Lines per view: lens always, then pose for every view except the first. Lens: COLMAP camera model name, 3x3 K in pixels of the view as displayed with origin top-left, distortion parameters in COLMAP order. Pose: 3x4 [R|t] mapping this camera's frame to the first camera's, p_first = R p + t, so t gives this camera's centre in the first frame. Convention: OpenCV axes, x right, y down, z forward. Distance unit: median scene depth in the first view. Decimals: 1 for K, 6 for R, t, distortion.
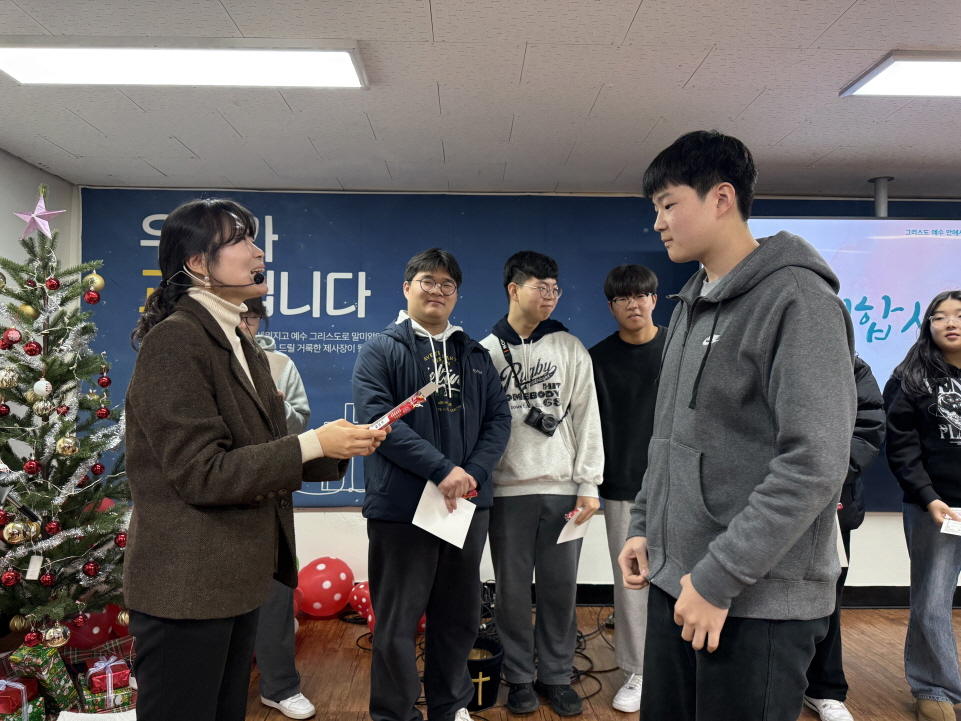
lens RADIAL K [[672.3, 0, 477.5], [0, 672.3, 363.5], [0, 0, 1]] dist [-0.003585, -0.006019]
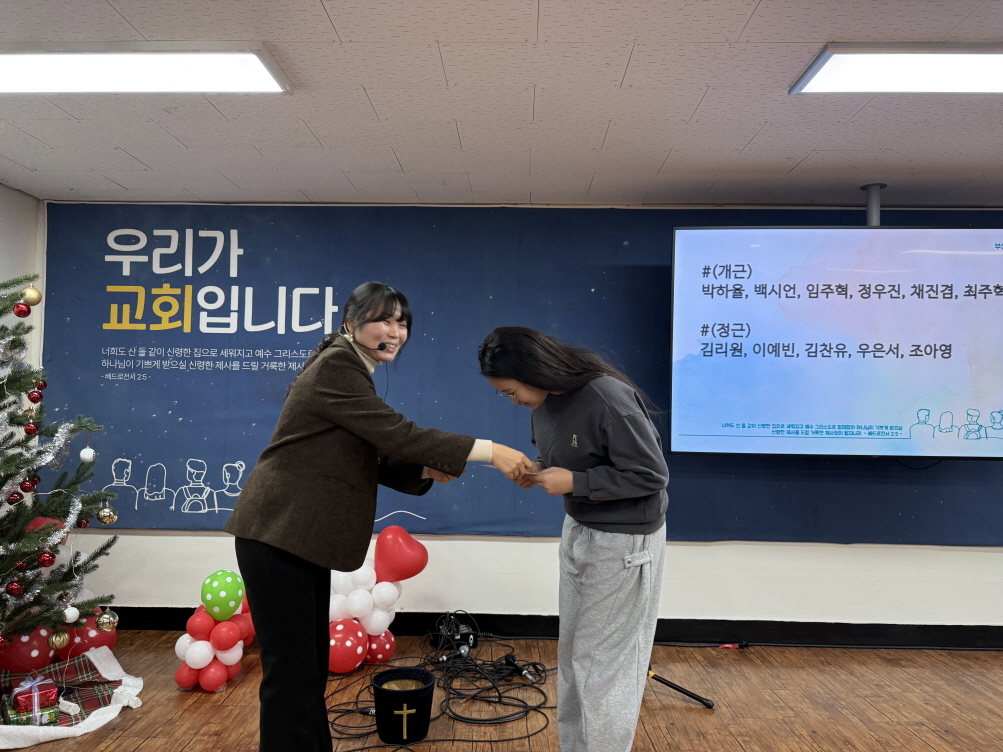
lens RADIAL K [[701.7, 0, 498.4], [0, 701.7, 379.1], [0, 0, 1]] dist [-0.003585, -0.006019]
pose [[0.999183, 0.002873, -0.040324, 0.157812], [-0.003483, 0.999881, -0.015061, 0.014477], [0.040276, 0.015189, 0.999073, 0.009507]]
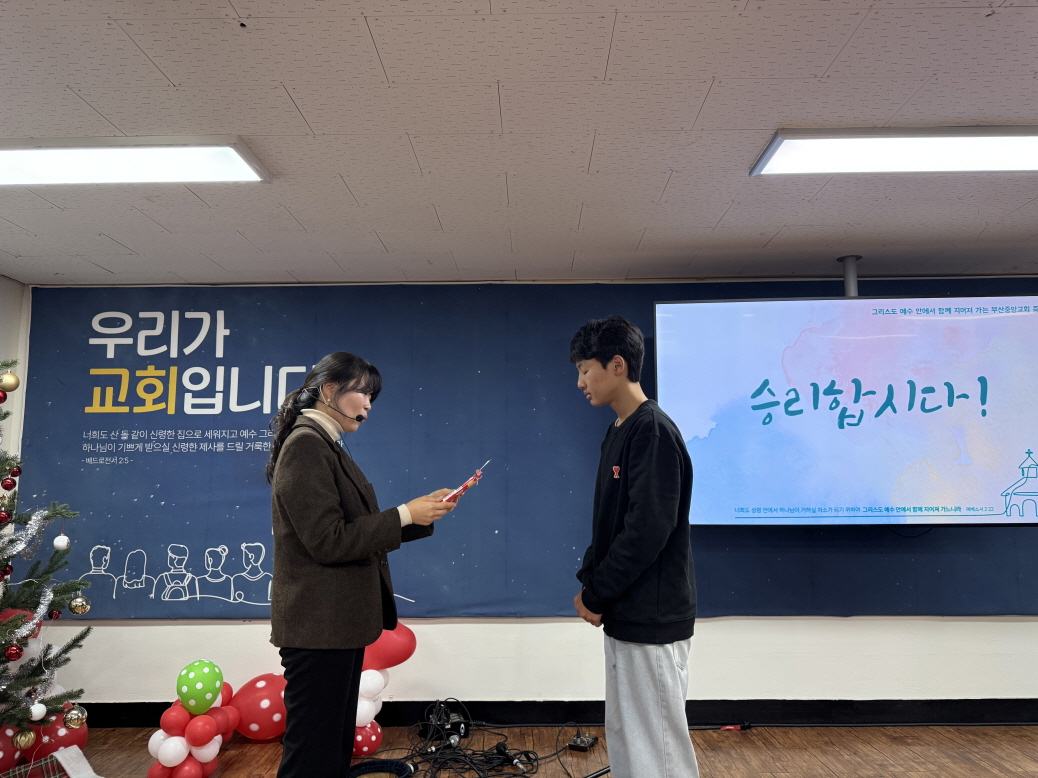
lens RADIAL K [[723.8, 0, 521.6], [0, 723.8, 391.8], [0, 0, 1]] dist [-0.002720, -0.004151]
pose [[0.999539, -0.020165, -0.022700, 0.203677], [0.017821, 0.994918, -0.099101, 0.011650], [0.024583, 0.098651, 0.994818, -0.022961]]
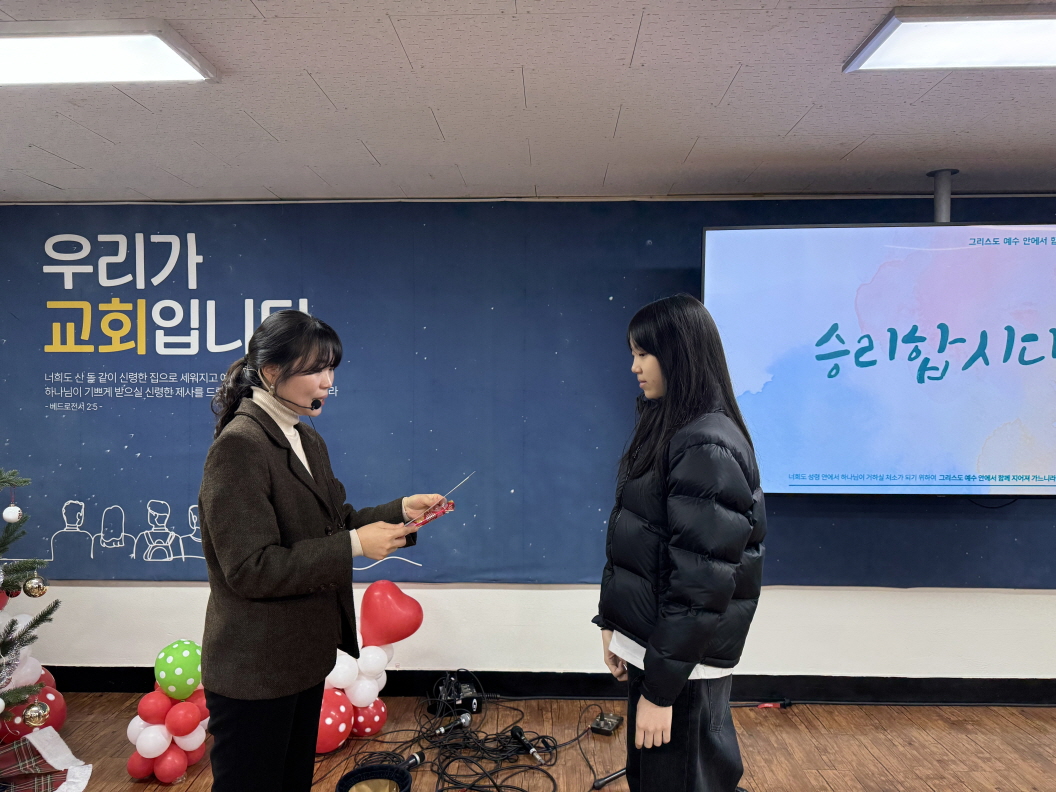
lens RADIAL K [[741.7, 0, 527.6], [0, 741.7, 397.2], [0, 0, 1]] dist [-0.004063, -0.003814]
pose [[0.998864, -0.009733, -0.046653, 0.204095], [0.011580, 0.999153, 0.039481, -0.068223], [0.046230, -0.039977, 0.998131, 0.137192]]
